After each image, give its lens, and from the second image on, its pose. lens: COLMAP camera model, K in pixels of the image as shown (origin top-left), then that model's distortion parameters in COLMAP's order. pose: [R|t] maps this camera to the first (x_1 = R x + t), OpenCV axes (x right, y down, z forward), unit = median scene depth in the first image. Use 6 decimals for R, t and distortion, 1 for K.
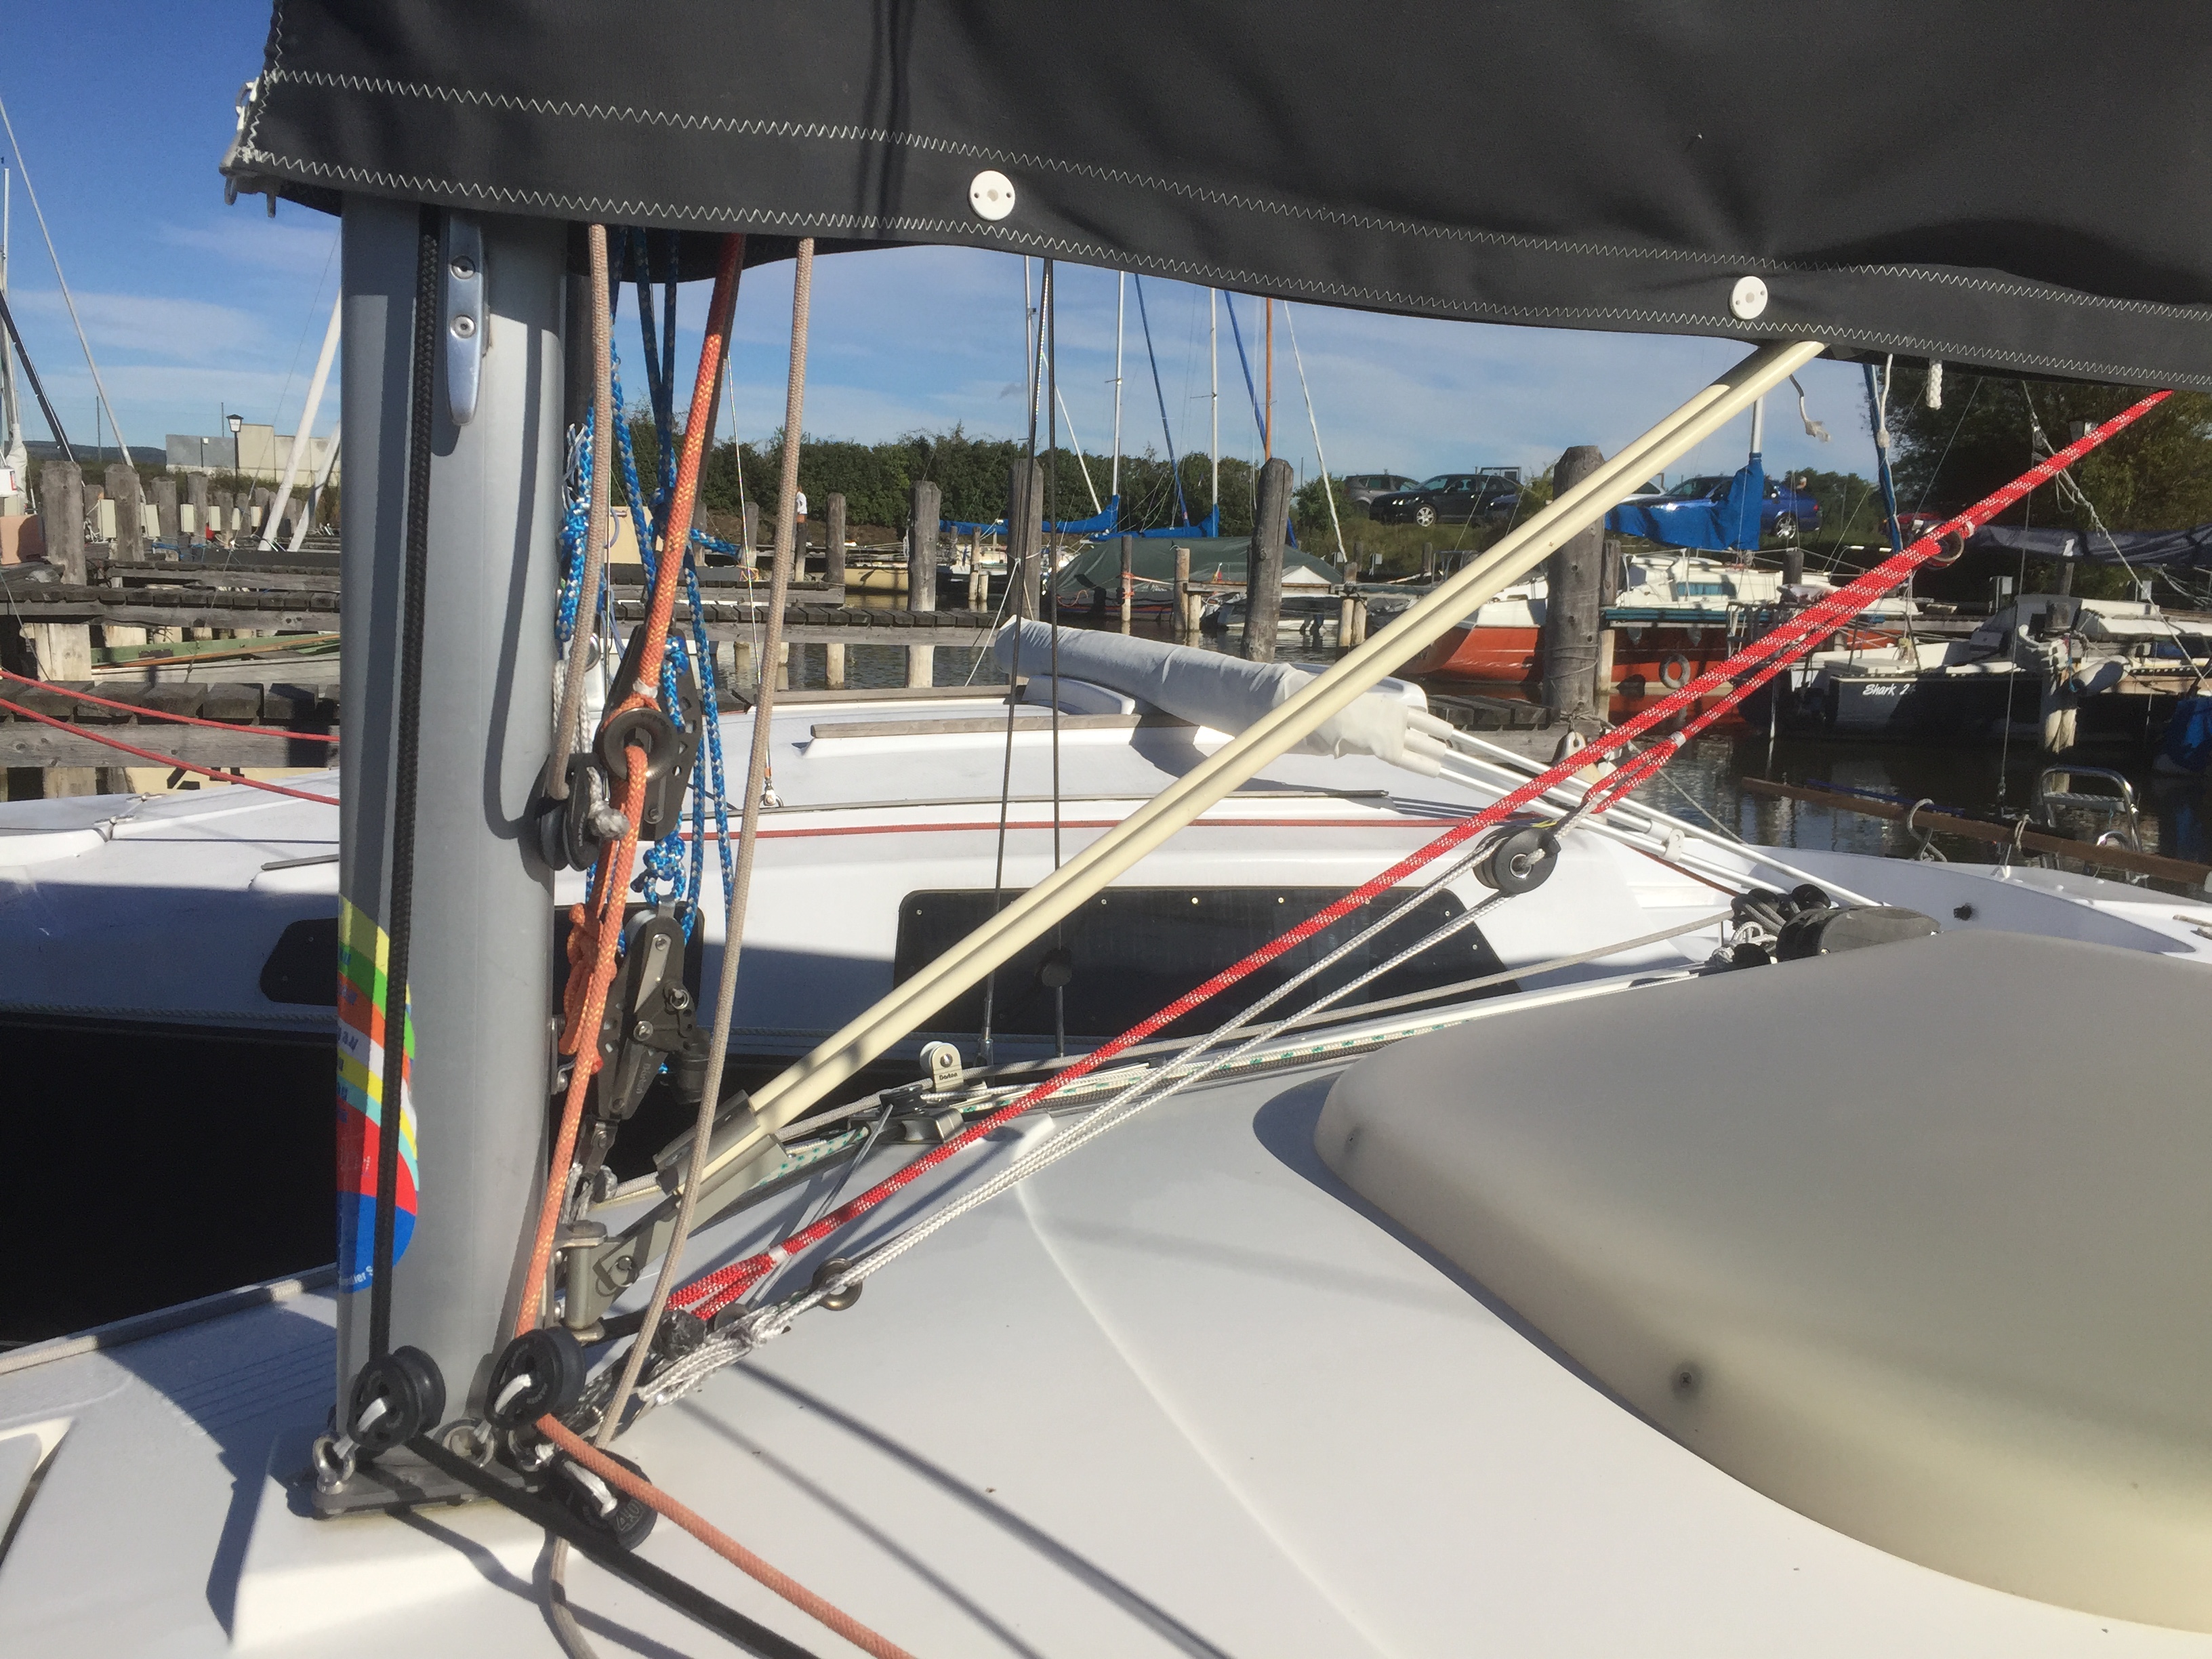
lens RADIAL K [[1841.0, 0, 1106.0], [0, 1841.0, 829.5], [0, 0, 1]] dist [0.079370, -0.108762]
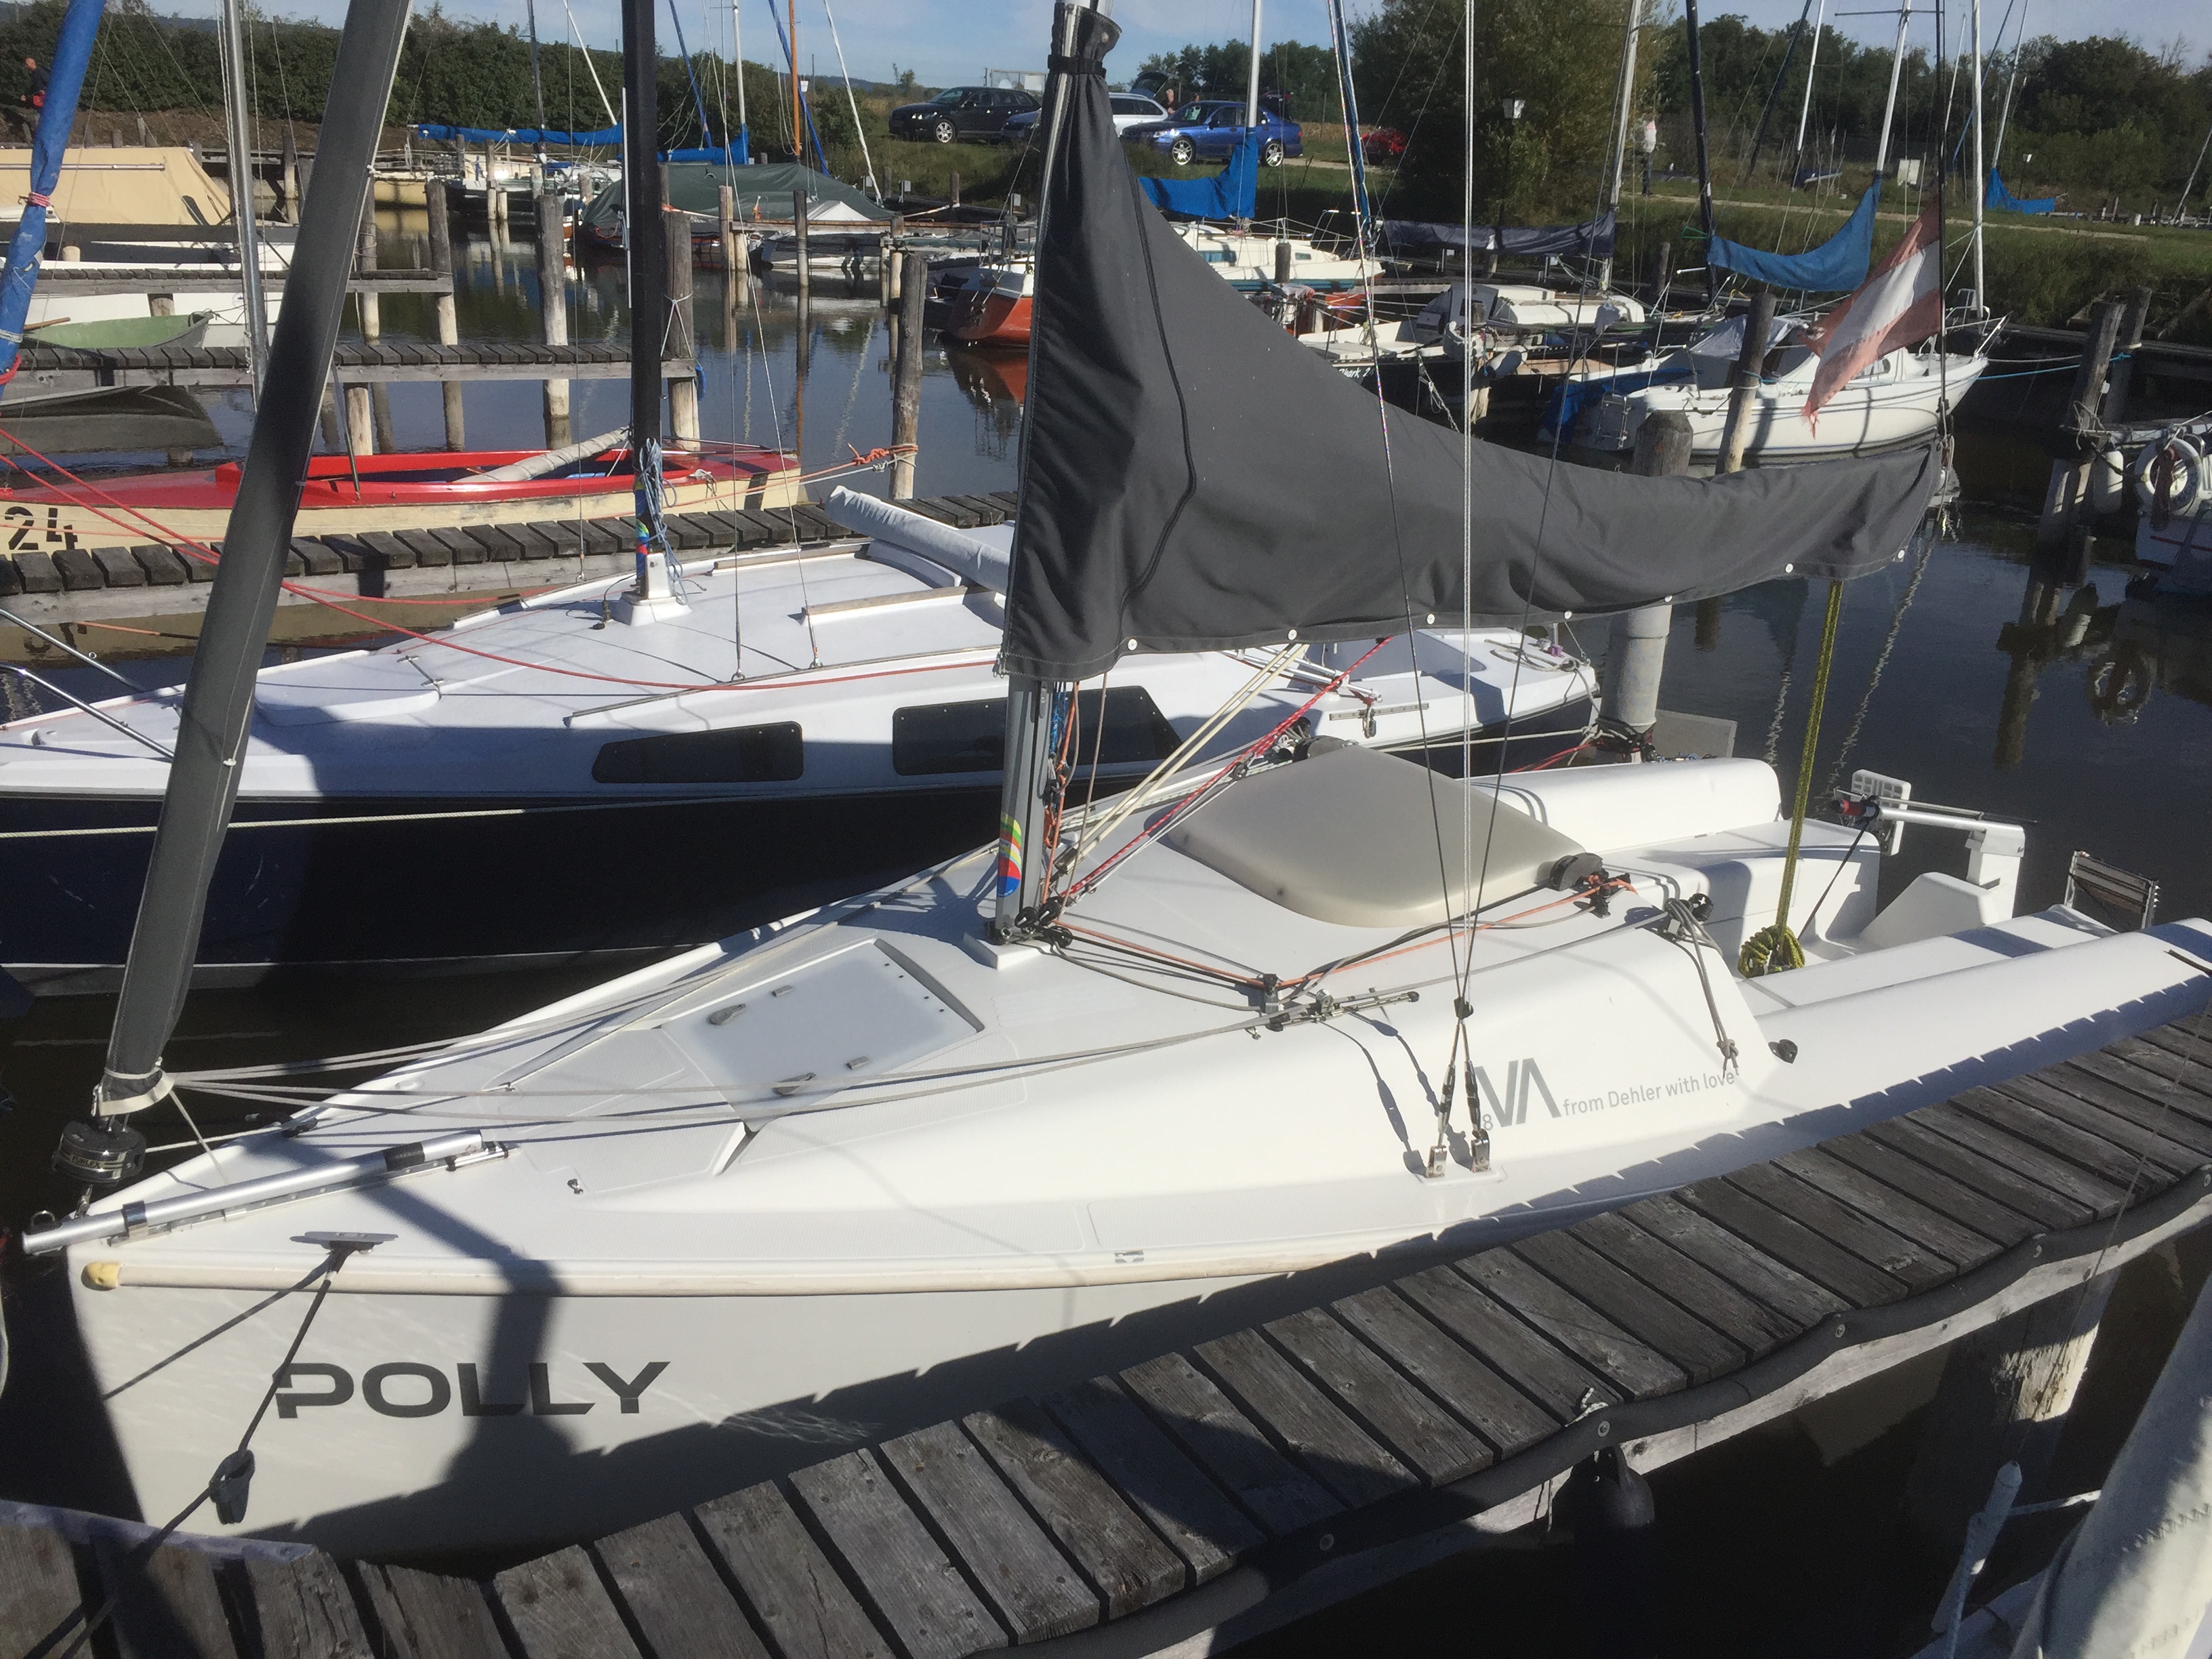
lens RADIAL K [[1841.0, 0, 1106.0], [0, 1841.0, 829.5], [0, 0, 1]] dist [0.079370, -0.108762]
pose [[0.965101, -0.078135, 0.249948, -1.201374], [0.021446, 0.974827, 0.221931, -0.852515], [-0.260997, -0.208826, 0.942482, -3.070427]]
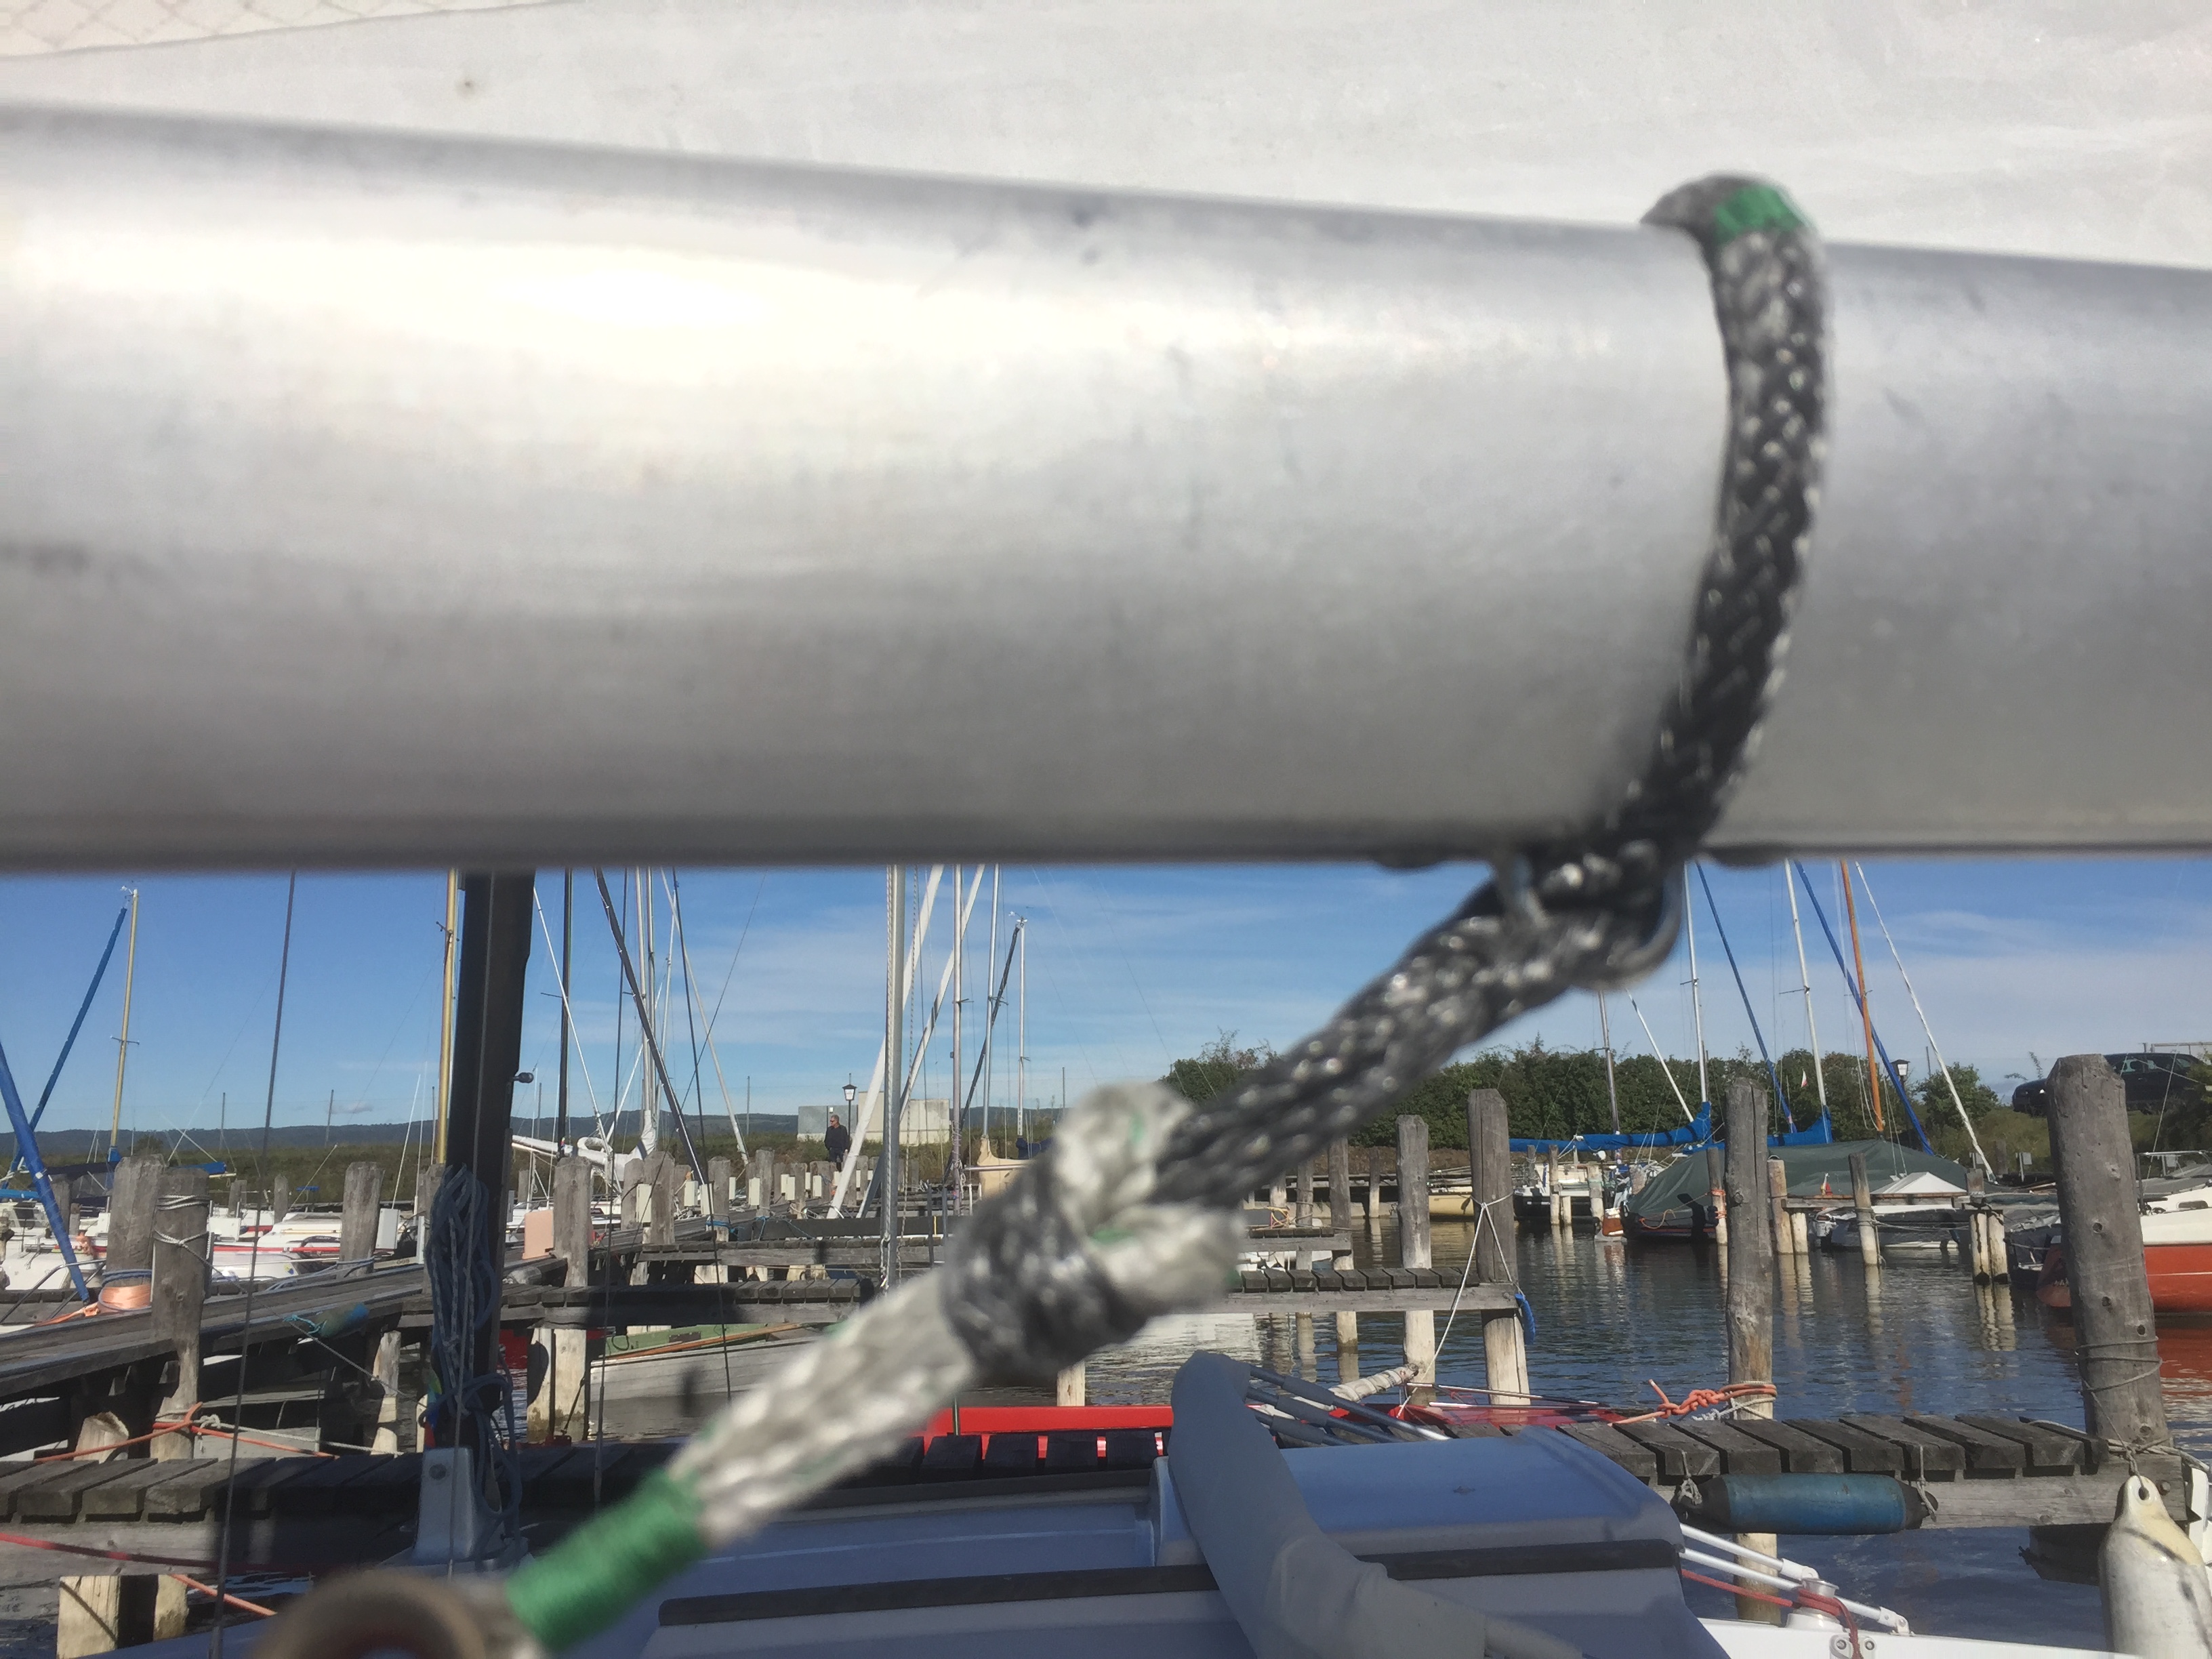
lens RADIAL K [[1843.1, 0, 1146.6], [0, 1843.1, 819.6], [0, 0, 1]] dist [0.090245, -0.110640]
pose [[0.952299, -0.108946, -0.285057, 0.800981], [0.008781, 0.943498, -0.331263, -0.336631], [0.305041, 0.312958, 0.899448, 1.245280]]
